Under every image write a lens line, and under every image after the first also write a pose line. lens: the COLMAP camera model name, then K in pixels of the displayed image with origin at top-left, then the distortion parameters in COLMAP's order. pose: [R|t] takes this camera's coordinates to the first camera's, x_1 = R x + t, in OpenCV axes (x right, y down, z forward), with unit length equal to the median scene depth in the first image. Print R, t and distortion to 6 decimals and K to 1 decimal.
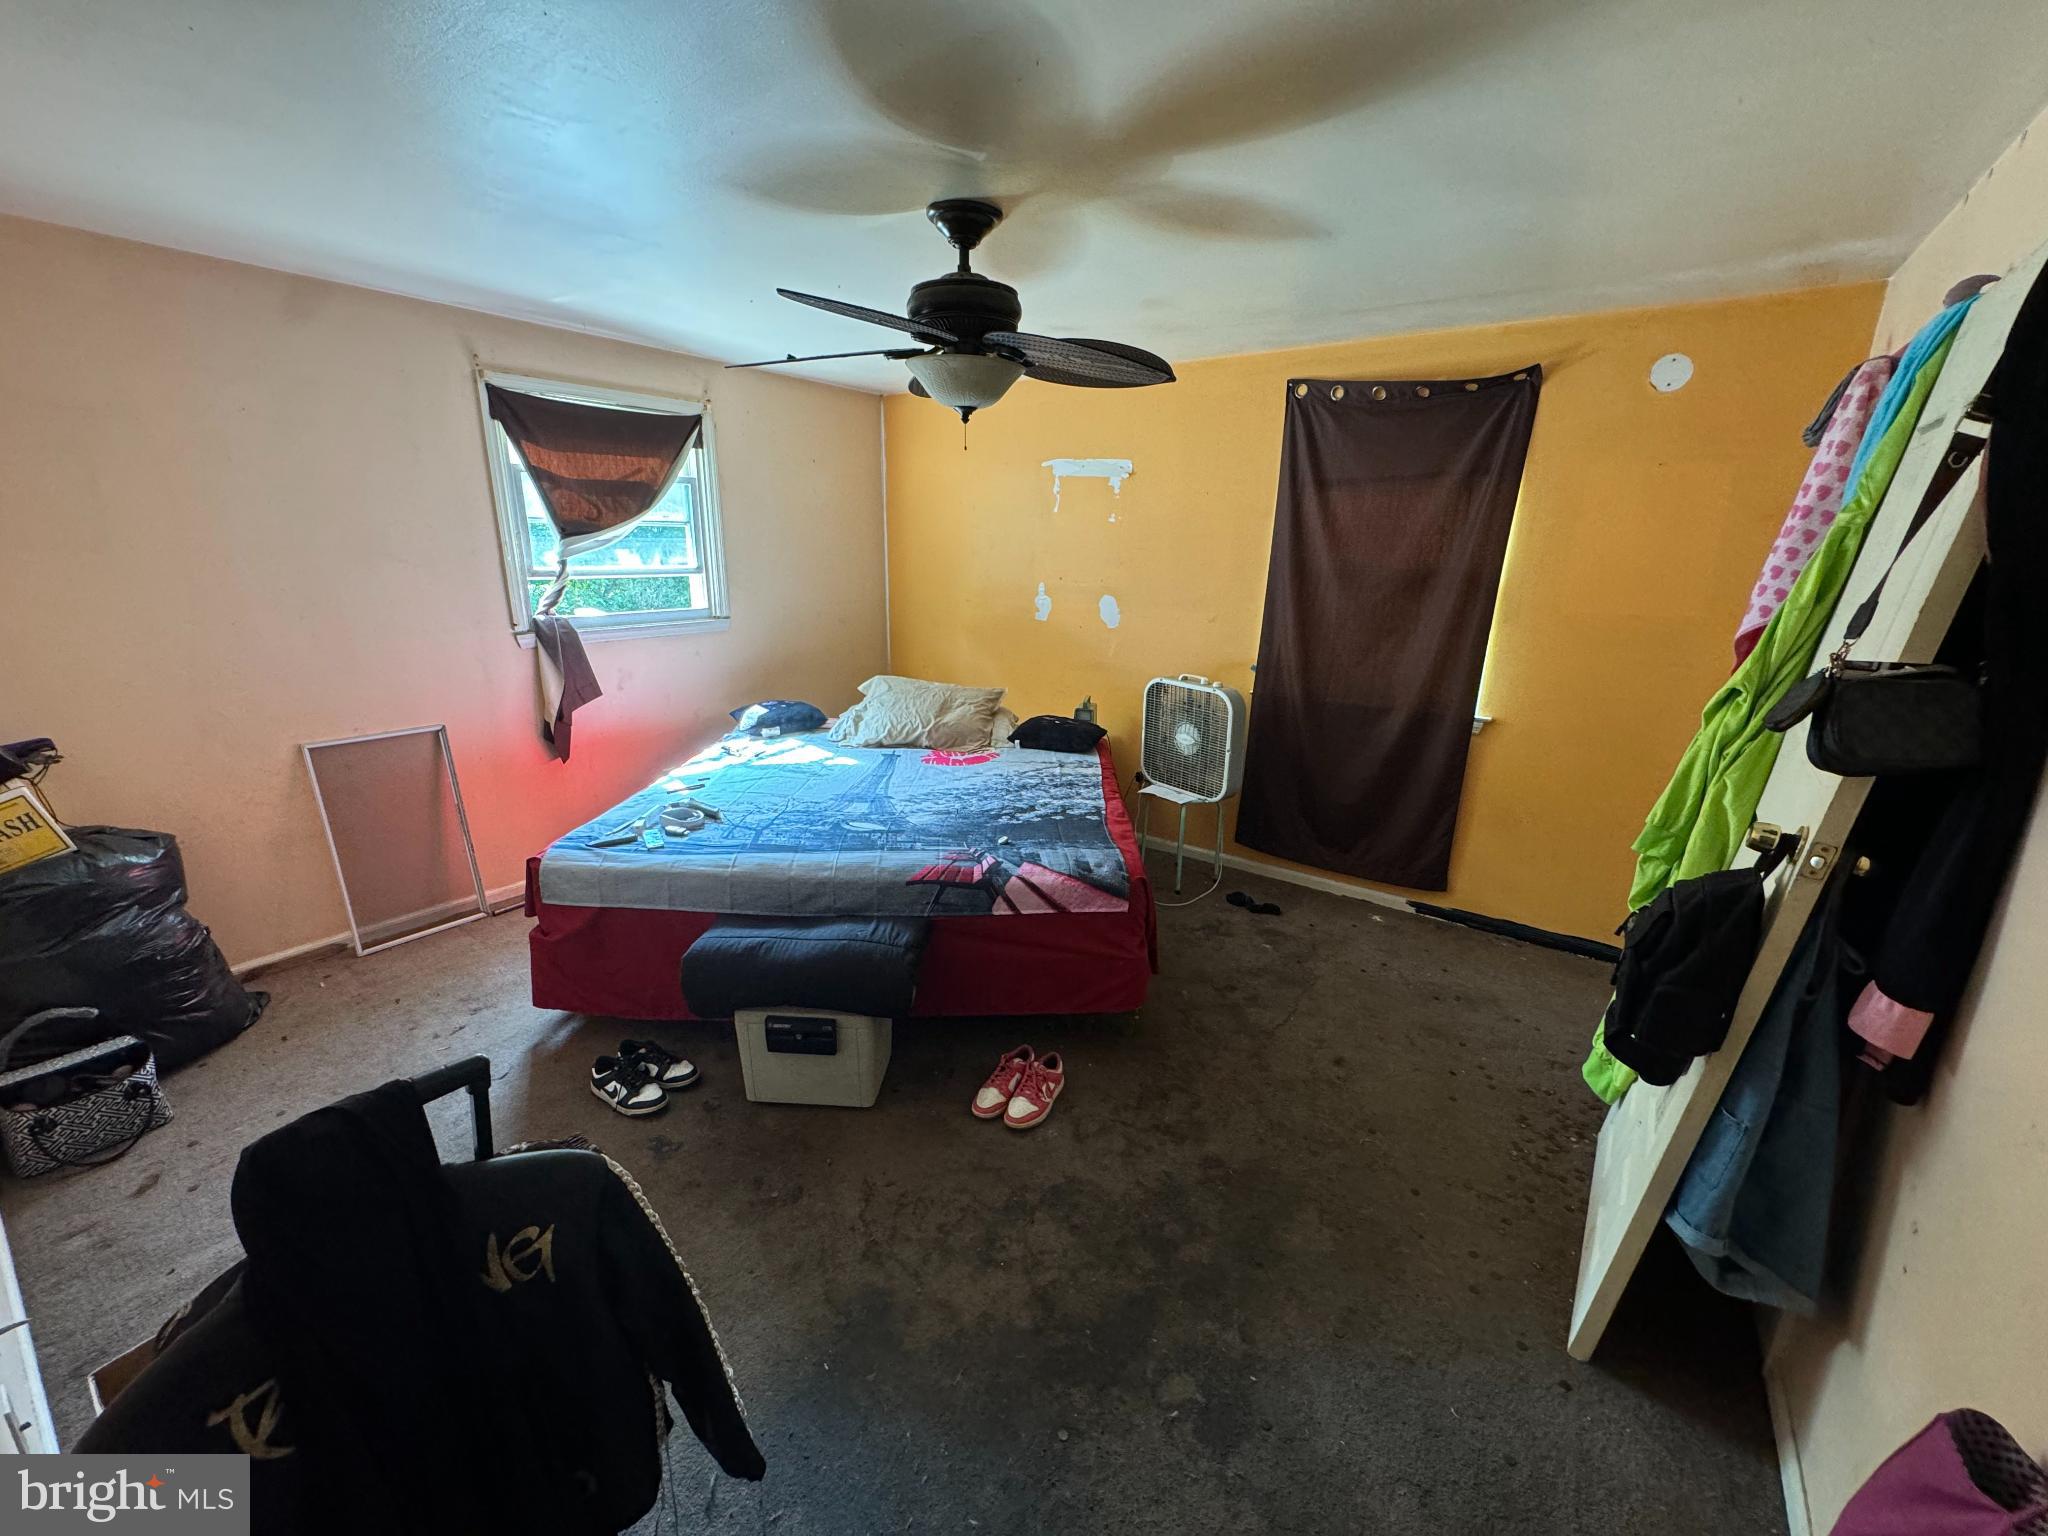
lens RADIAL K [[818.2, 0, 1022.7], [0, 818.2, 769.5], [0, 0, 1]] dist [-0.003594, -0.000229]
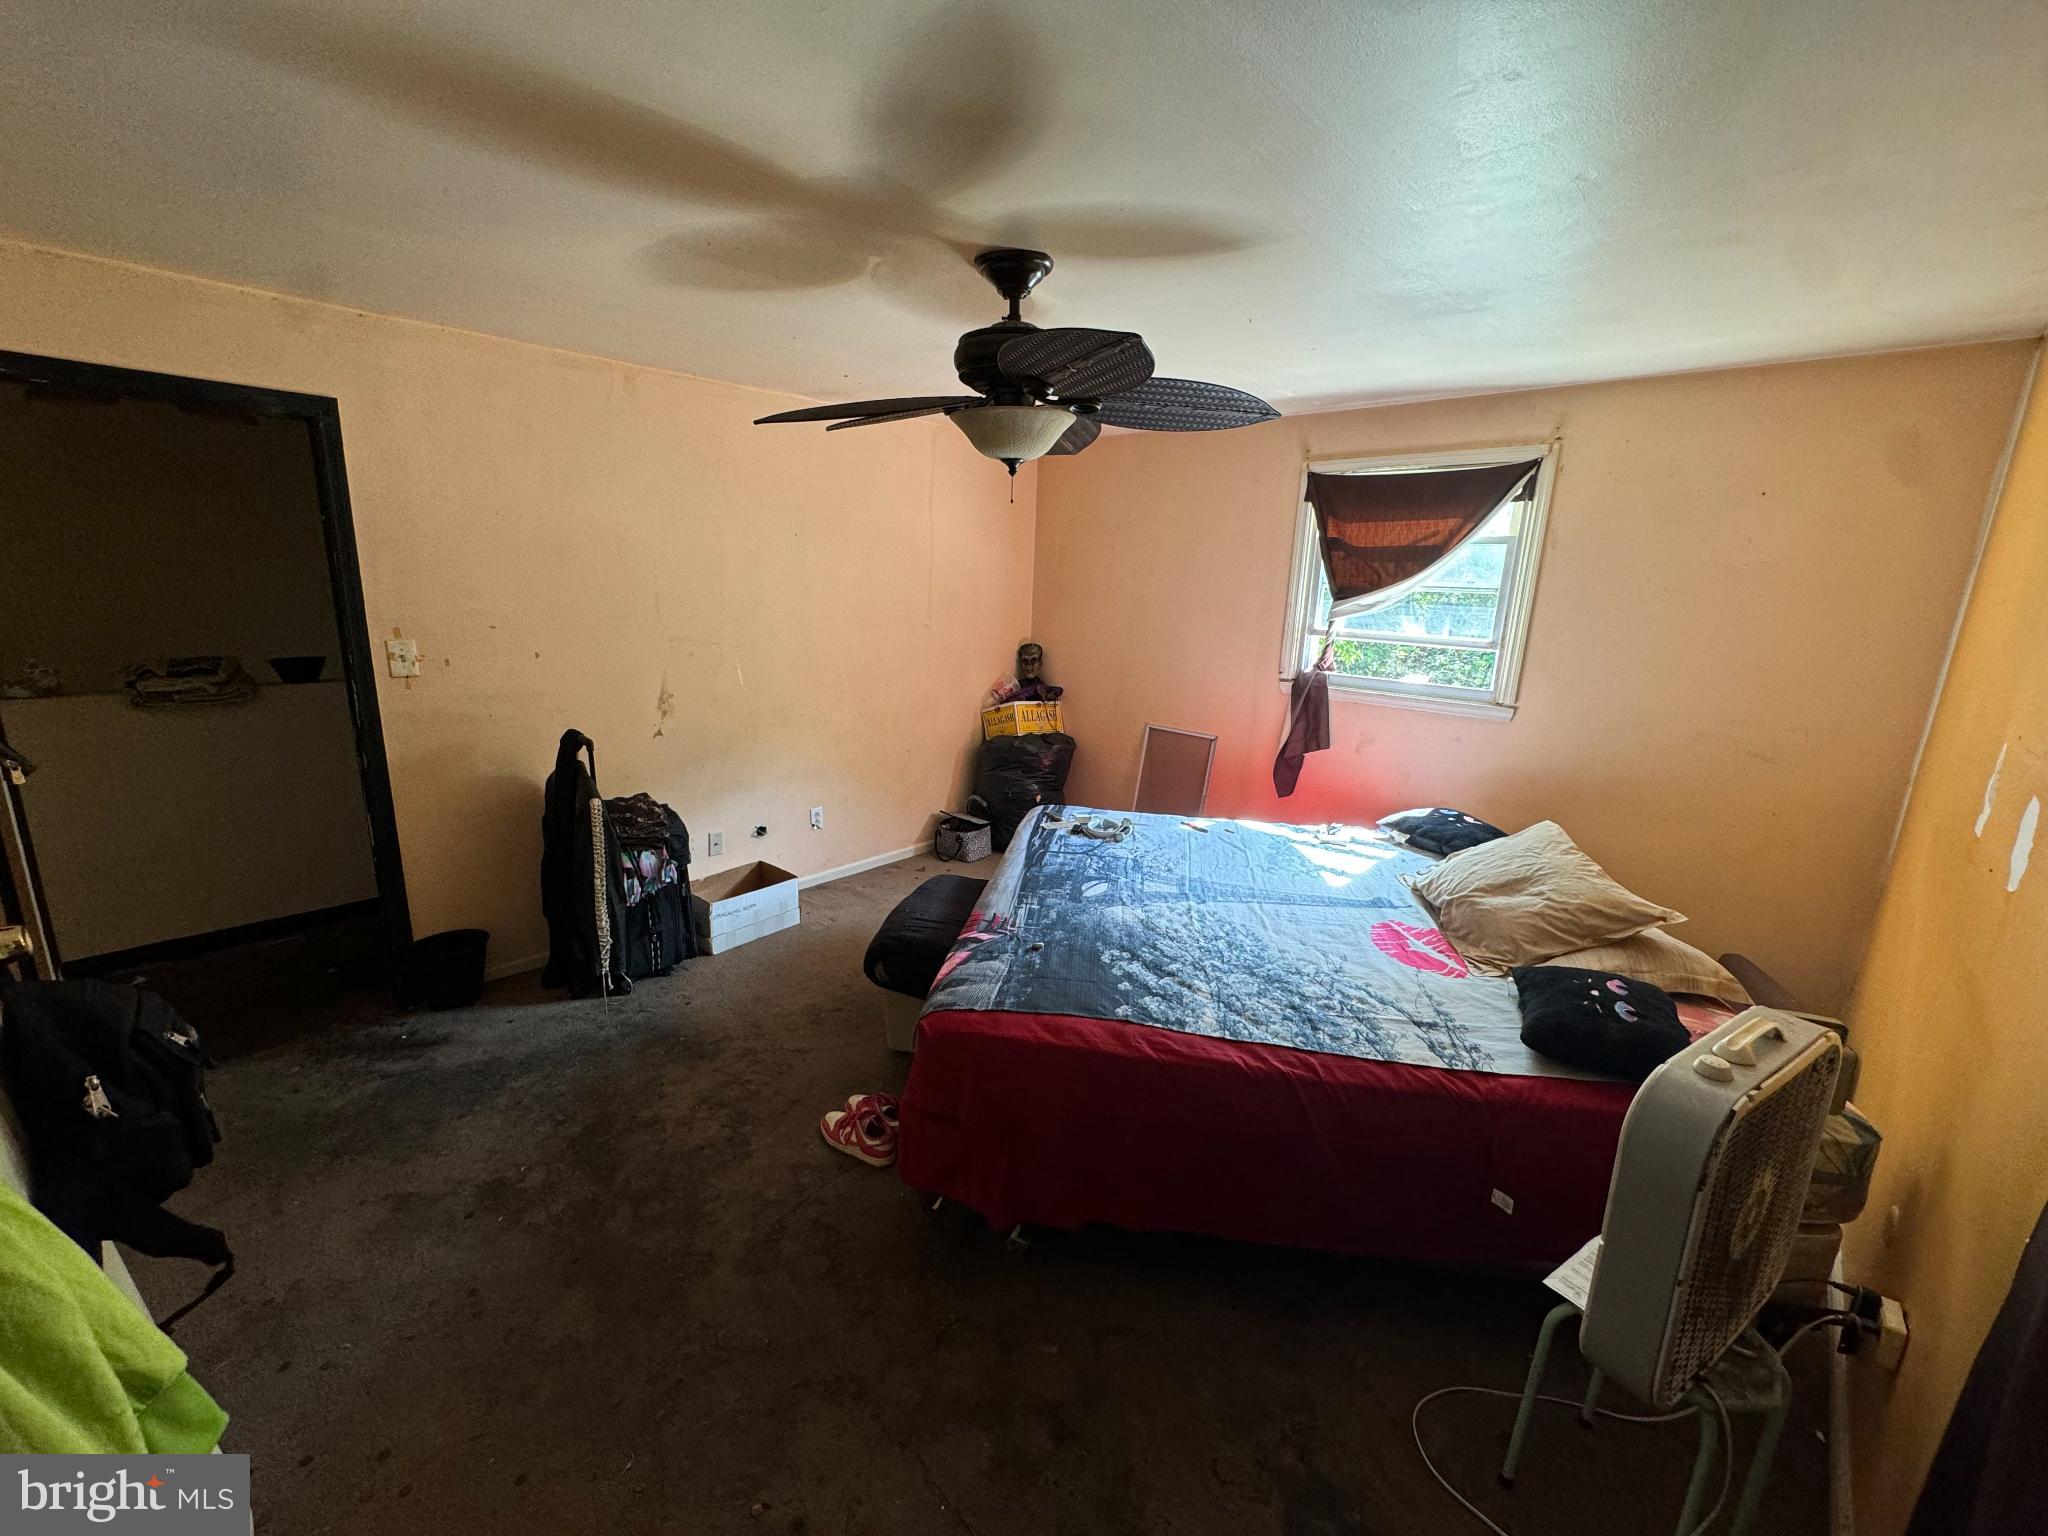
lens RADIAL K [[818.2, 0, 1021.3], [0, 818.2, 766.9], [0, 0, 1]] dist [-0.003594, -0.000229]
pose [[-0.135226, 0.208164, -0.968701, 0.592381], [-0.299826, 0.923247, 0.240251, -0.219653], [0.944361, 0.322930, -0.062434, 0.756835]]
